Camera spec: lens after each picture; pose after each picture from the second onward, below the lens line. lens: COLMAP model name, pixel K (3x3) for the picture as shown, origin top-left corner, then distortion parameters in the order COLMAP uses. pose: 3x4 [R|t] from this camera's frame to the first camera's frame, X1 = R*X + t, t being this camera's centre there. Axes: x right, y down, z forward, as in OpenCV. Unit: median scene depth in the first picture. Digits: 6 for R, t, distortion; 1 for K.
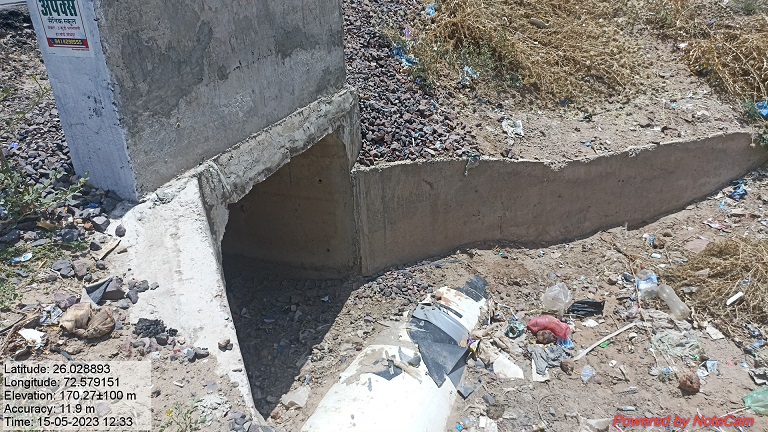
lens RADIAL K [[570.8, 0, 387.6], [0, 570.8, 216.6], [0, 0, 1]] dist [0.054478, -0.060861]
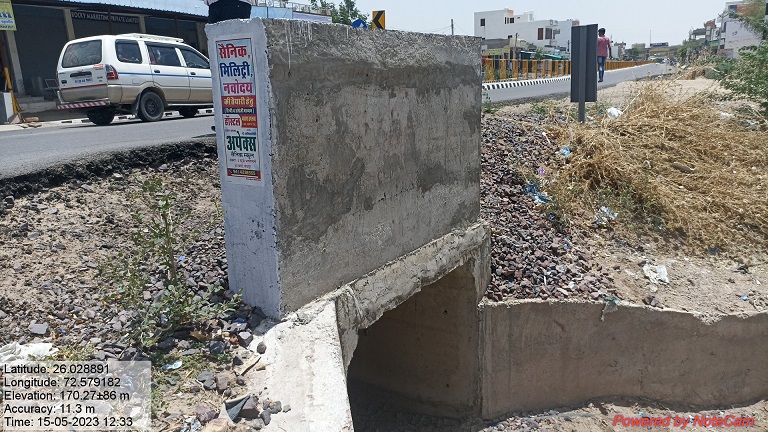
lens RADIAL K [[570.8, 0, 387.6], [0, 570.8, 216.6], [0, 0, 1]] dist [0.054478, -0.060861]
pose [[0.976761, 0.056662, -0.206708, -0.020728], [-0.100497, 0.972911, -0.208192, -0.006587], [0.189312, 0.224128, 0.955996, 0.000631]]
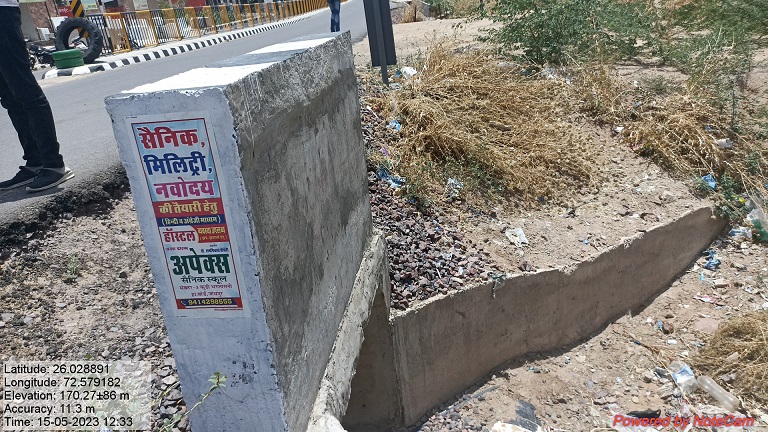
lens RADIAL K [[567.4, 0, 382.0], [0, 567.4, 217.0], [0, 0, 1]] dist [0.047173, -0.043659]
pose [[0.968405, -0.139746, 0.206552, -0.228515], [0.162101, 0.982140, -0.095519, -0.147726], [-0.189515, 0.125983, 0.973762, 0.089549]]
